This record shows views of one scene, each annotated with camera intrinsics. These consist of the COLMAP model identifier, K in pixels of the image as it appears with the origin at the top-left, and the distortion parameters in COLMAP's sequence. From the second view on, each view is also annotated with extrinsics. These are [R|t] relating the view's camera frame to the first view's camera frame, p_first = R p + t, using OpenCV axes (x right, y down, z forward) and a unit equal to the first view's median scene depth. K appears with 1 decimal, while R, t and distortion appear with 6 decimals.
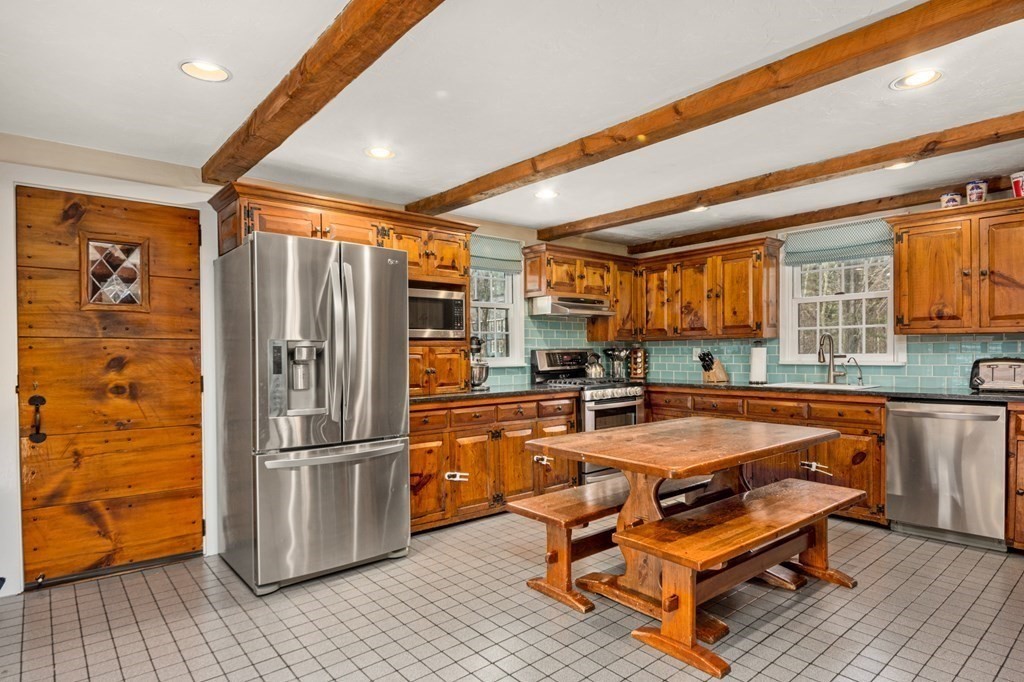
lens RADIAL K [[556.9, 0, 513.5], [0, 556.9, 350.3], [0, 0, 1]] dist [0.006248, 0.000118]
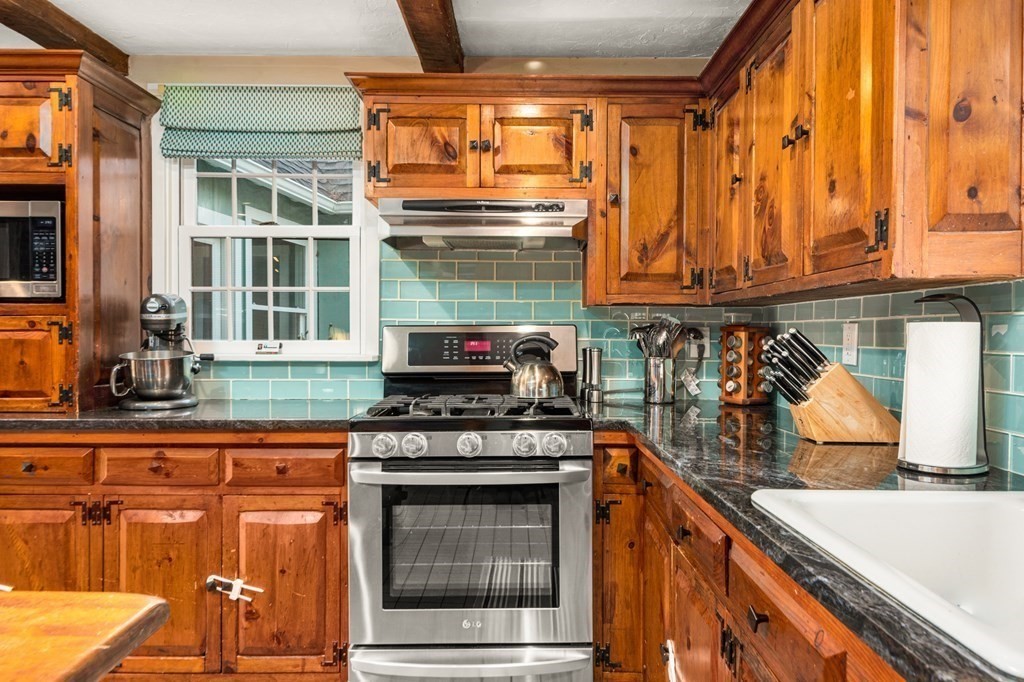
lens RADIAL K [[696.5, 0, 516.8], [0, 696.5, 339.9], [0, 0, 1]] dist [-0.005023, 0.001816]
pose [[0.772360, 0.017888, -0.634933, 0.589878], [-0.010261, 0.999824, 0.015687, 0.000432], [0.635102, -0.005601, 0.772408, 0.793401]]
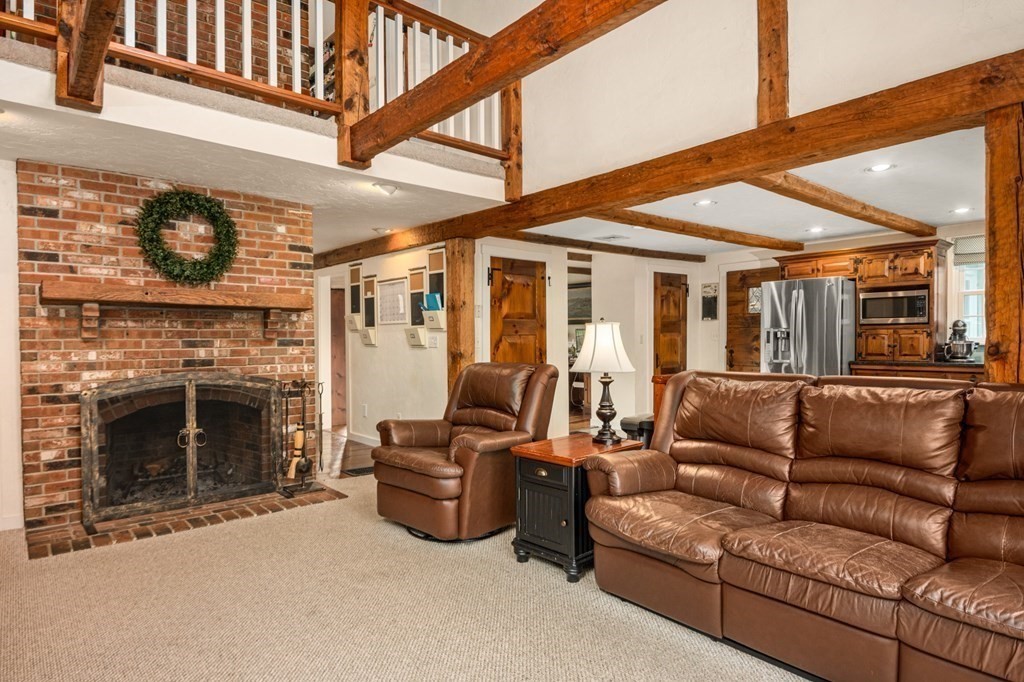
lens RADIAL K [[586.8, 0, 514.6], [0, 586.8, 345.6], [0, 0, 1]] dist [-0.005167, -0.000826]
pose [[0.017826, 0.015577, -0.999720, 1.360041], [-0.000434, 0.999879, 0.015572, 0.013233], [0.999841, 0.000156, 0.017831, -0.055540]]
